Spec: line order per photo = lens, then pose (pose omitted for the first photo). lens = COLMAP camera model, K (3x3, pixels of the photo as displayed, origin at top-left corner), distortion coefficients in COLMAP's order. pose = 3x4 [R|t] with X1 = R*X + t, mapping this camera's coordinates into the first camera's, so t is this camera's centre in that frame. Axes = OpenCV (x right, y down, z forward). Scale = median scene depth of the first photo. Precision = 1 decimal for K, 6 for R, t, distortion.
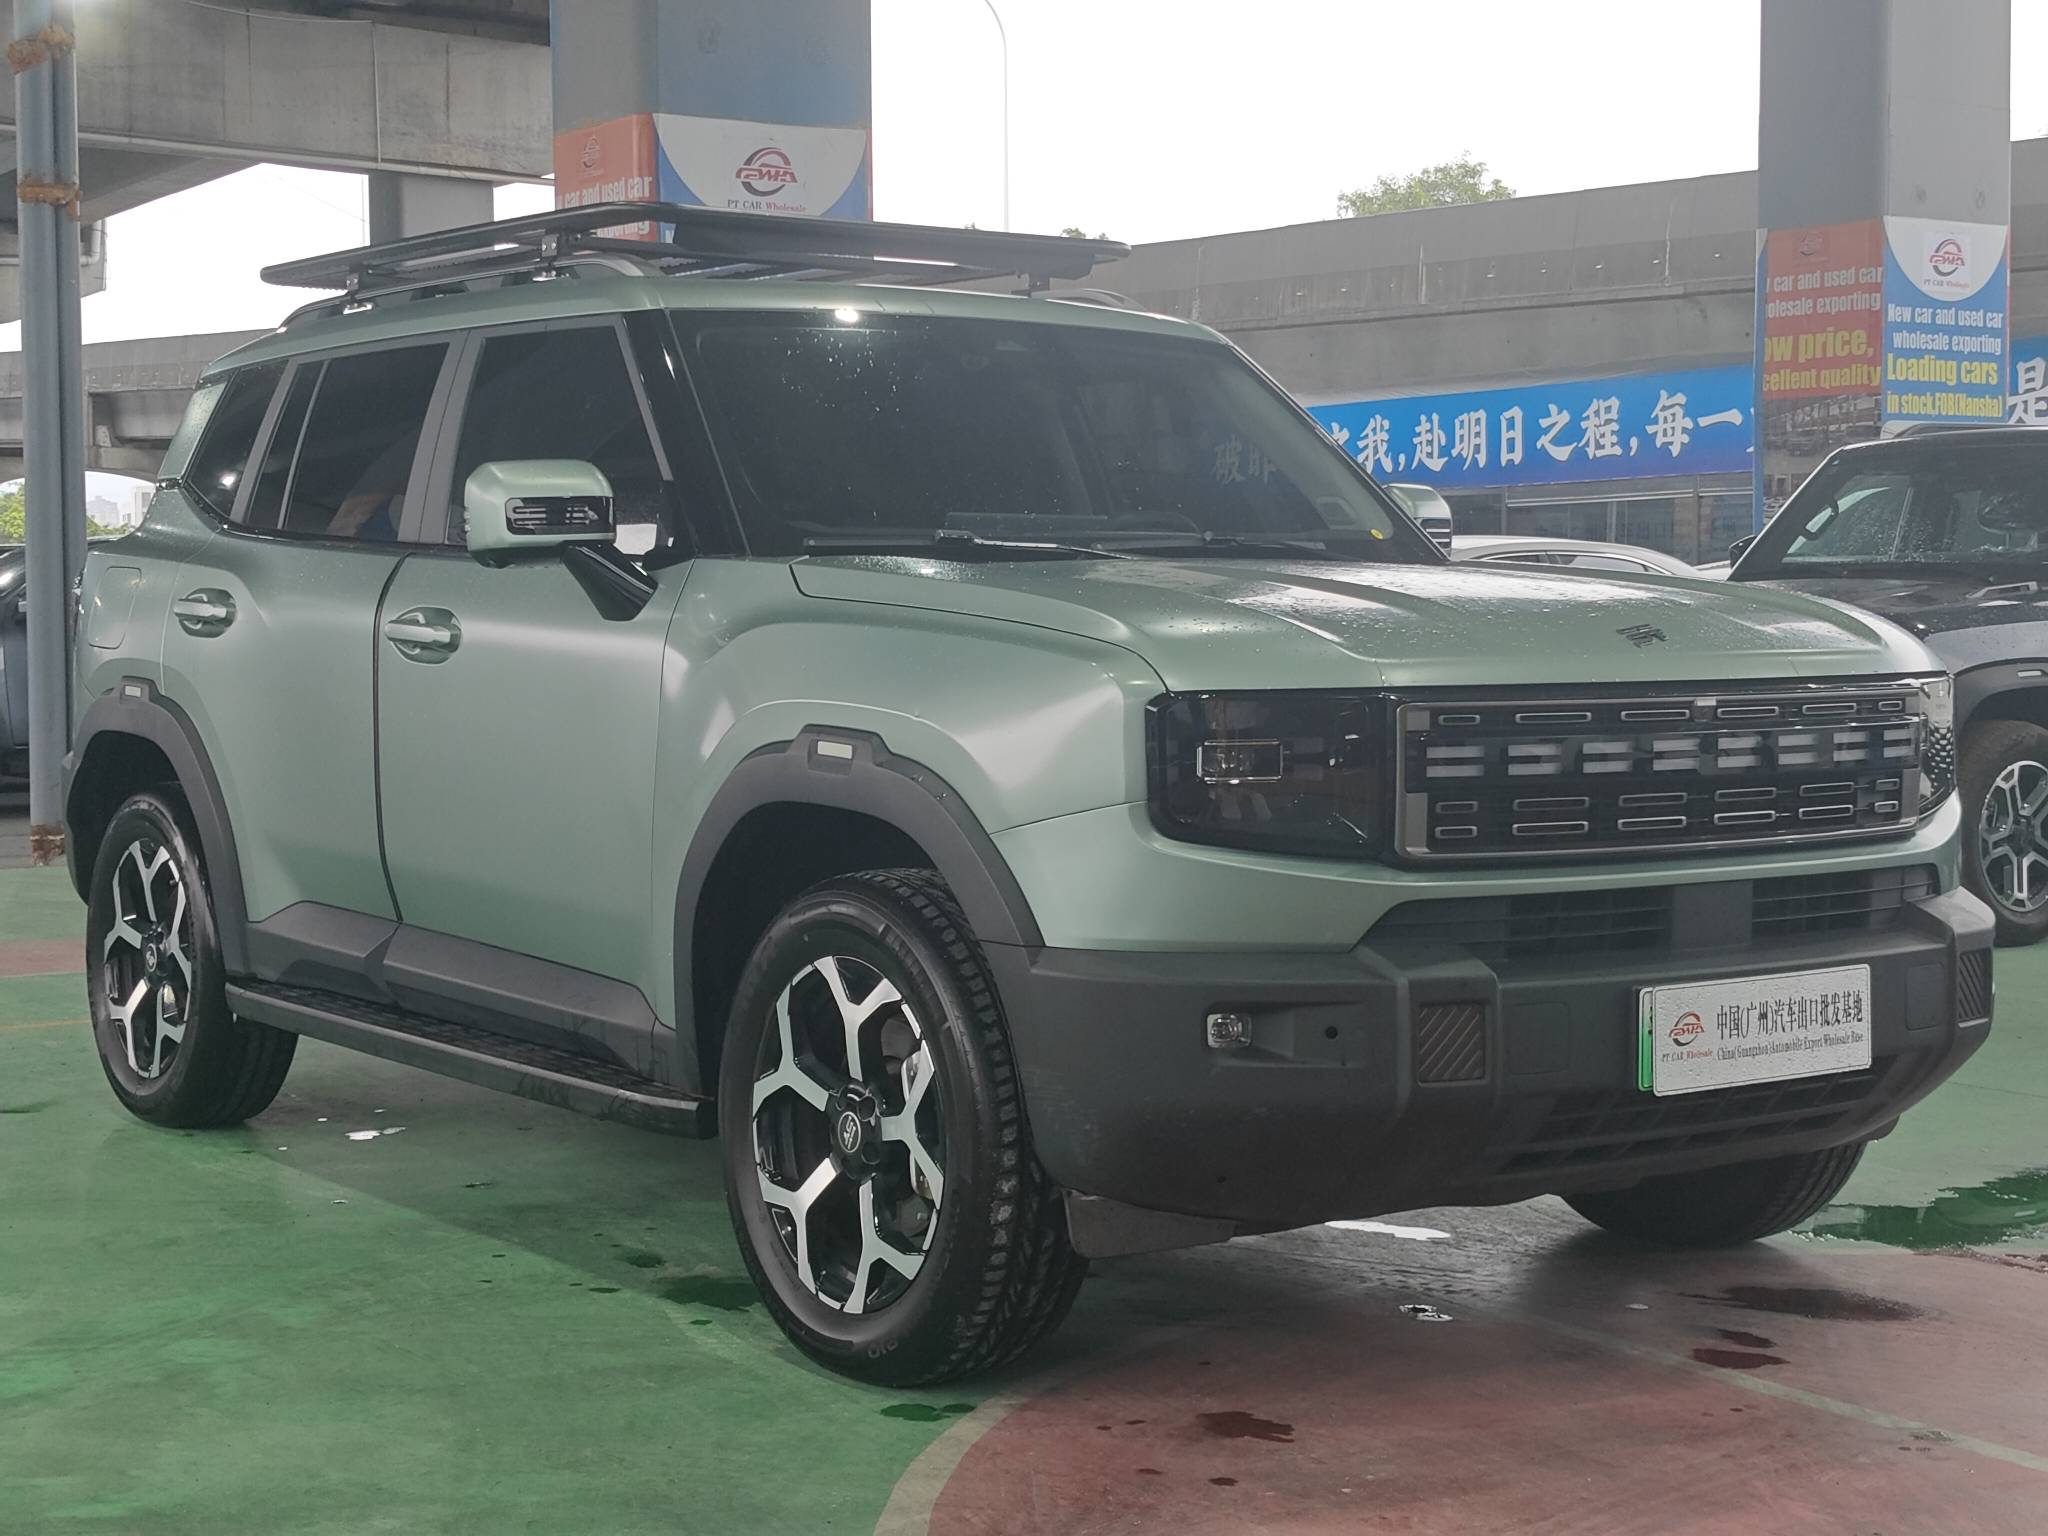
lens RADIAL K [[3151.6, 0, 1019.0], [0, 3151.6, 774.2], [0, 0, 1]] dist [0.082918, 0.000000]
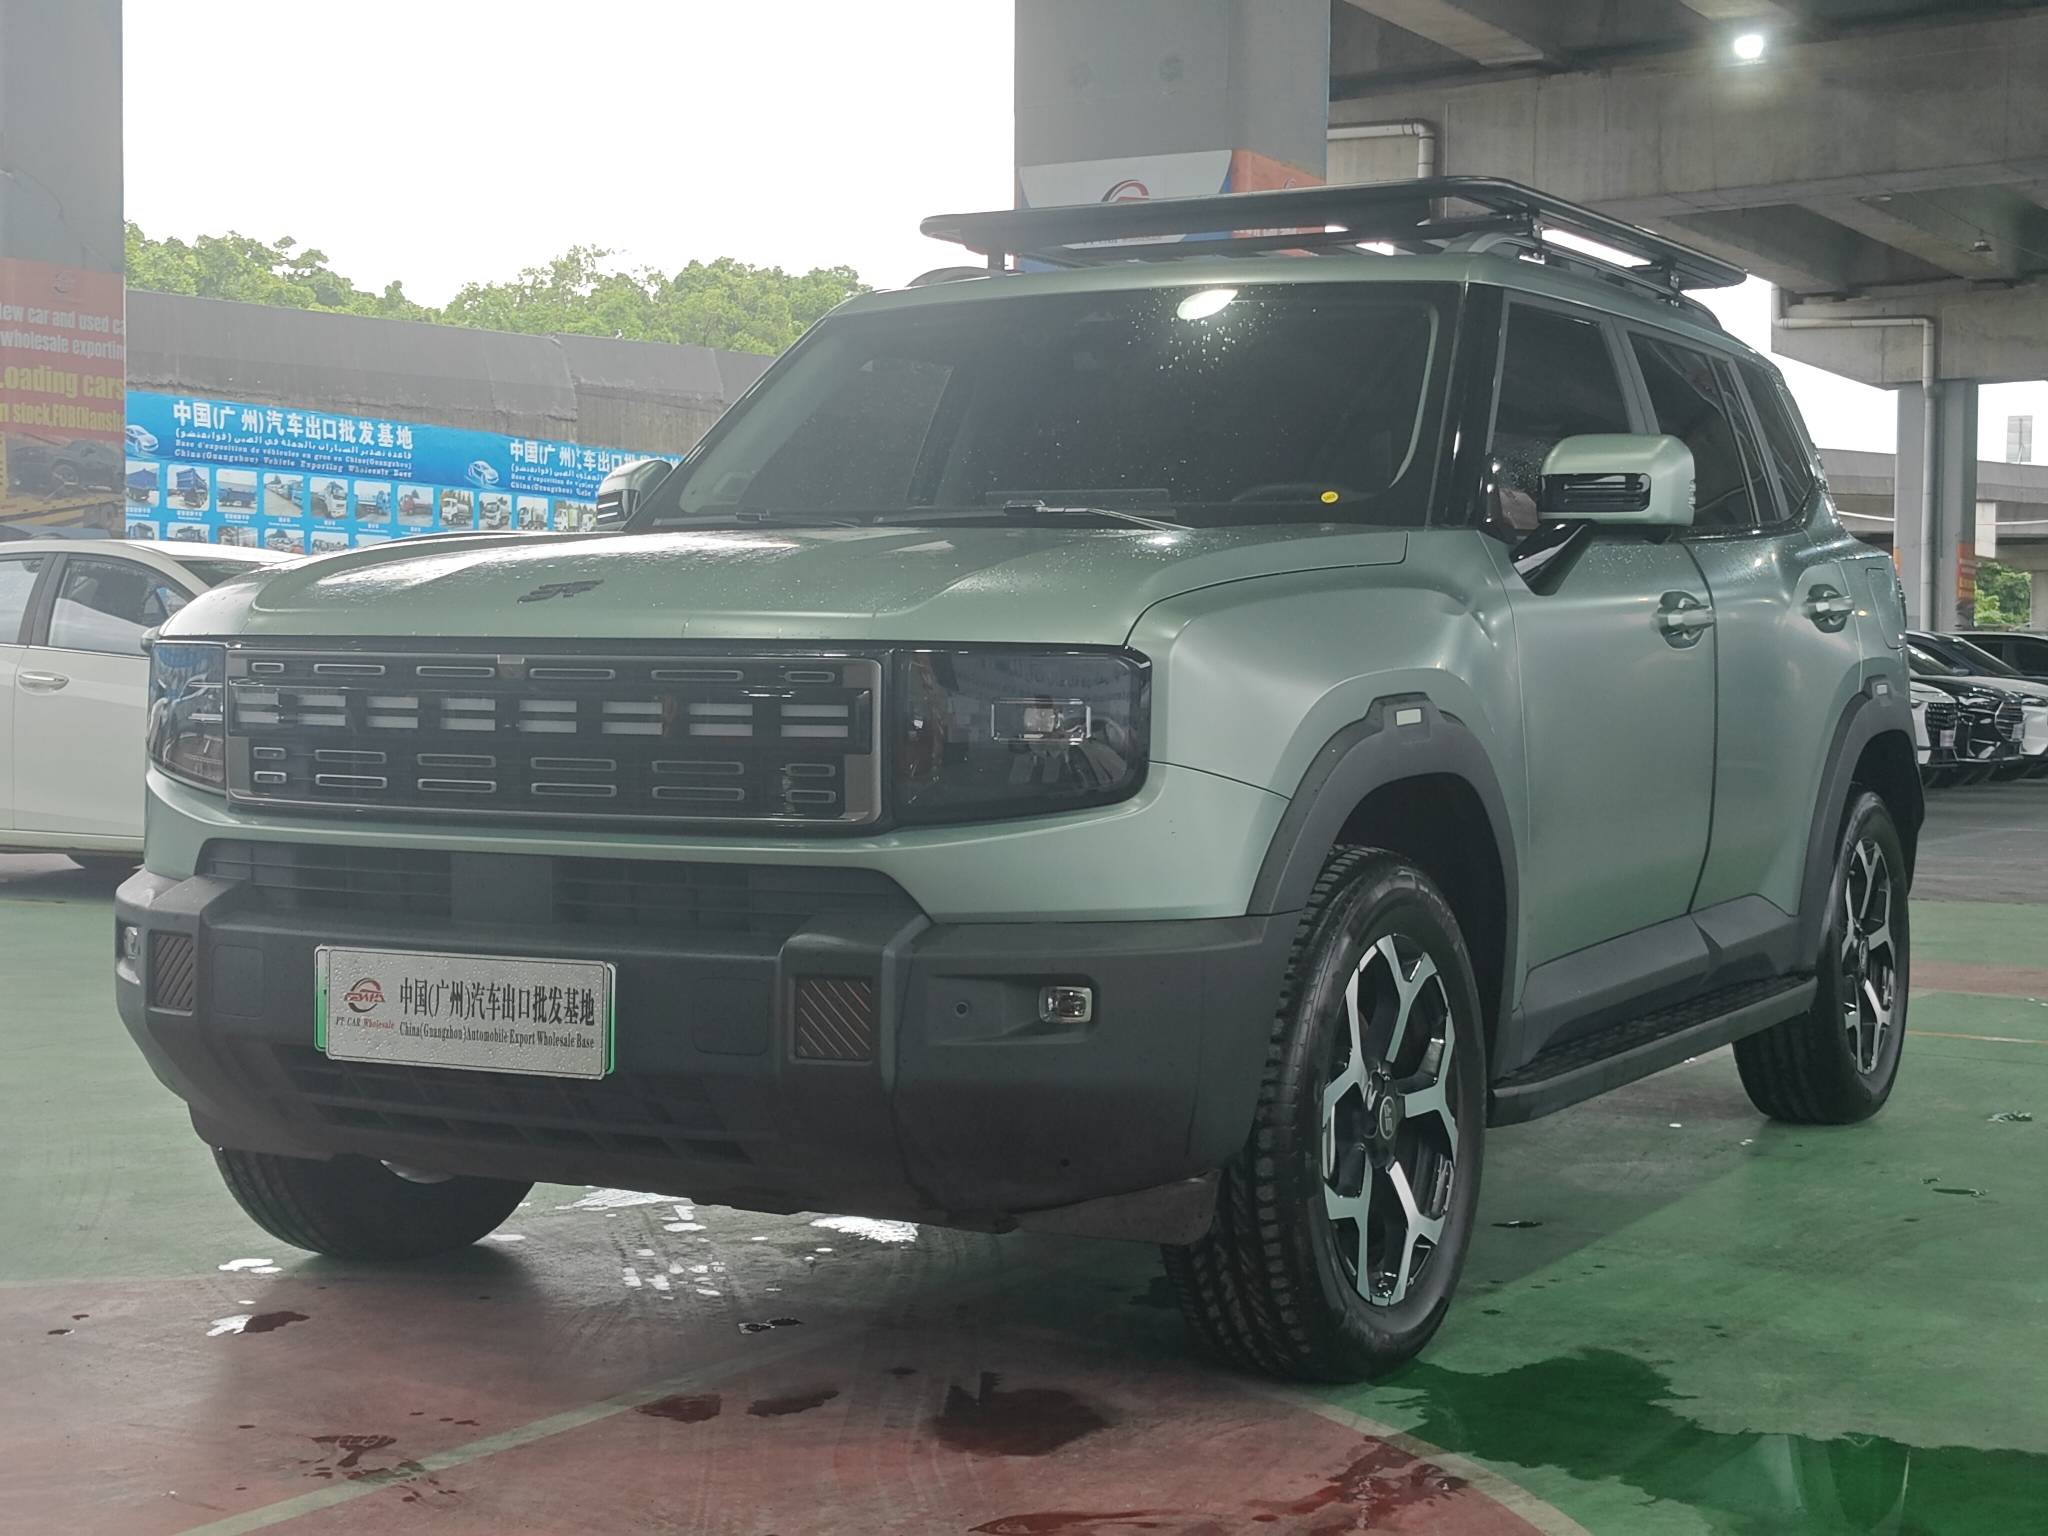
lens RADIAL K [[3151.6, 0, 1078.5], [0, 3151.6, 759.8], [0, 0, 1]] dist [0.082918, 0.000000]
pose [[0.449166, 0.042735, -0.892426, 1.138710], [-0.050075, 0.998489, 0.022610, -0.023373], [0.892044, 0.034533, 0.450628, 0.738879]]
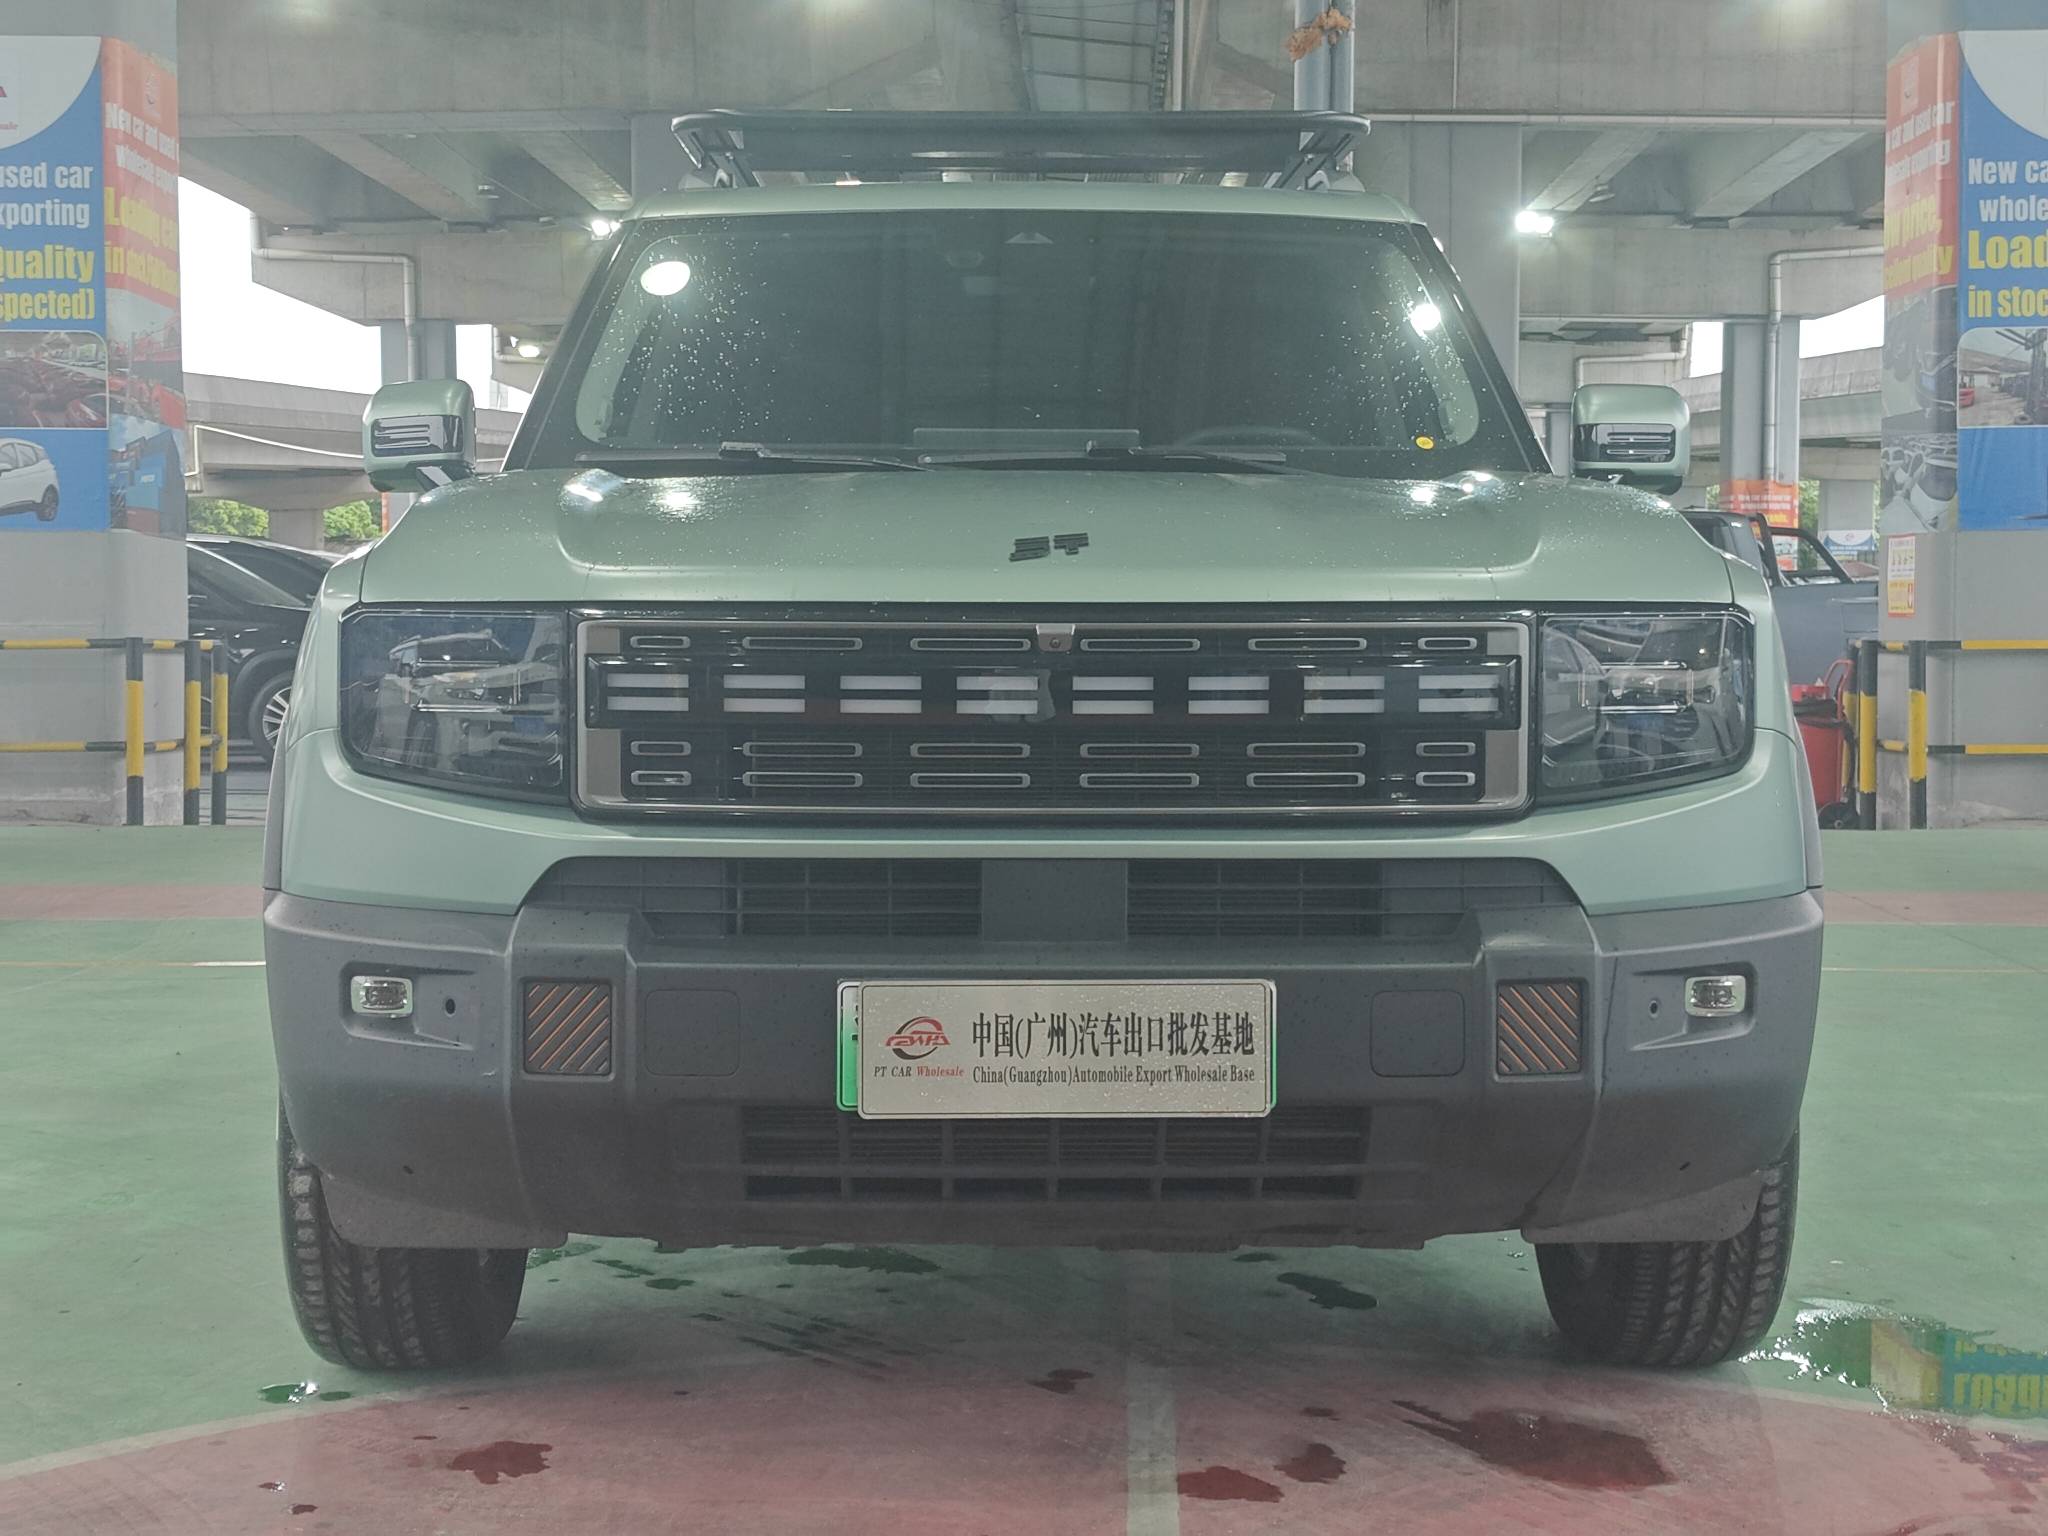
lens RADIAL K [[3151.6, 0, 1016.3], [0, 3151.6, 753.5], [0, 0, 1]] dist [0.082918, 0.000000]
pose [[0.824972, 0.038750, -0.563844, 0.660180], [-0.033281, 0.999246, 0.019979, -0.007691], [0.564193, 0.002283, 0.825640, 0.349899]]
